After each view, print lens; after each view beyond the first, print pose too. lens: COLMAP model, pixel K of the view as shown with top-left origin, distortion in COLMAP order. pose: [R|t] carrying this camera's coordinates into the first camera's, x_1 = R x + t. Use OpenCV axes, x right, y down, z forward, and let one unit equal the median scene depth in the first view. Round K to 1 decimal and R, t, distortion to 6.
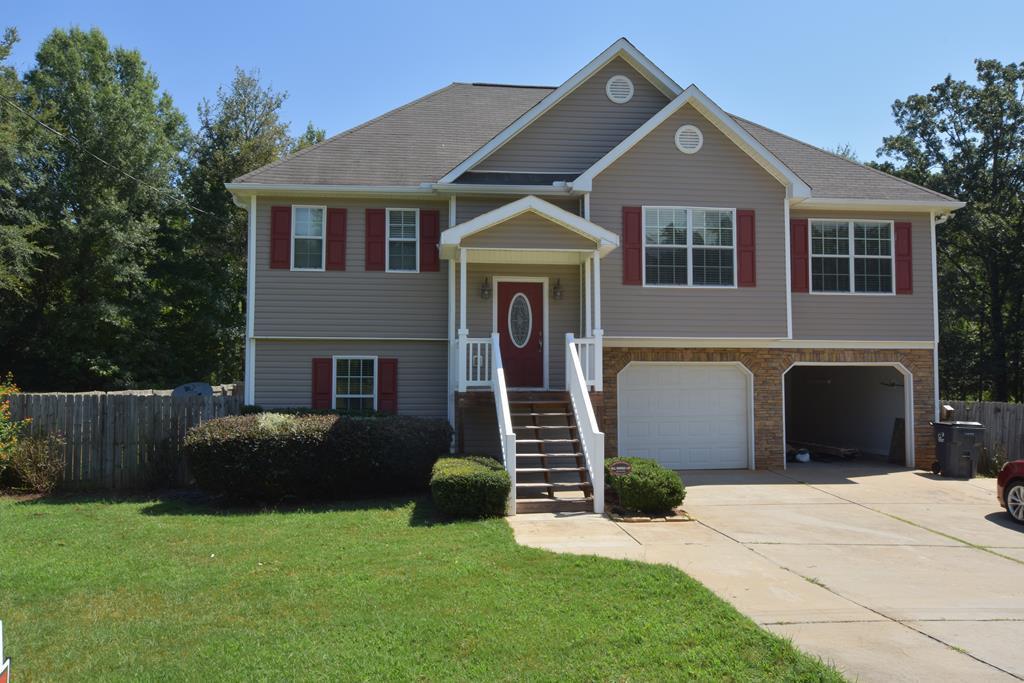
lens RADIAL K [[858.4, 0, 508.6], [0, 858.4, 343.3], [0, 0, 1]] dist [0.020478, -0.006063]
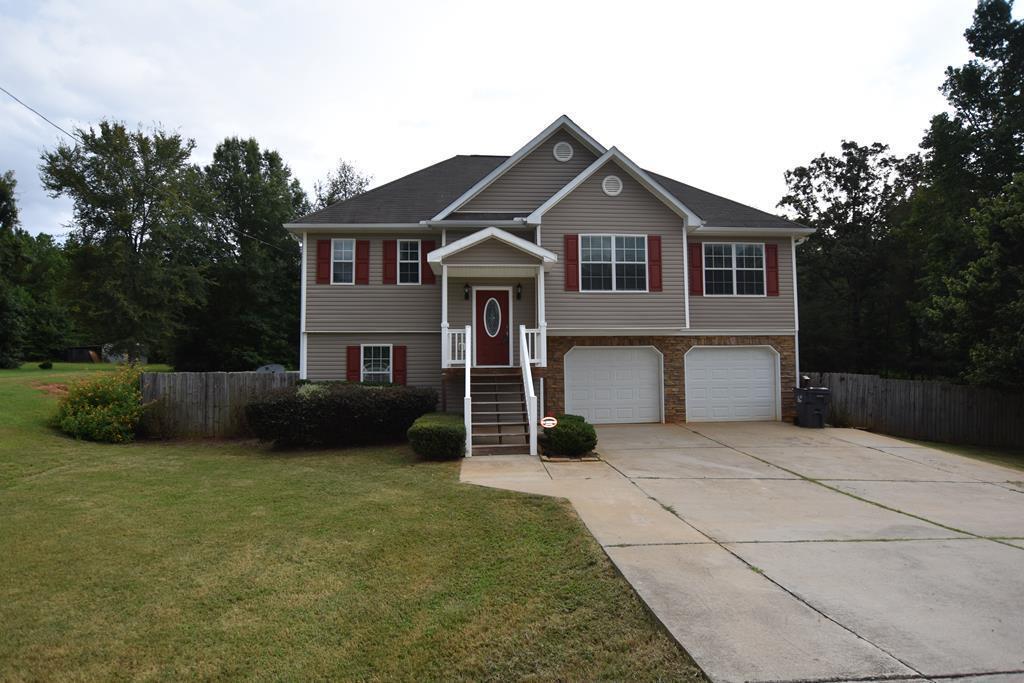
lens RADIAL K [[560.5, 0, 516.6], [0, 560.5, 345.7], [0, 0, 1]] dist [-0.014325, 0.000869]
pose [[0.998779, -0.010873, -0.048195, 0.096502], [0.011137, 0.999924, 0.005219, 0.014852], [0.048134, -0.005750, 0.998824, 0.089345]]
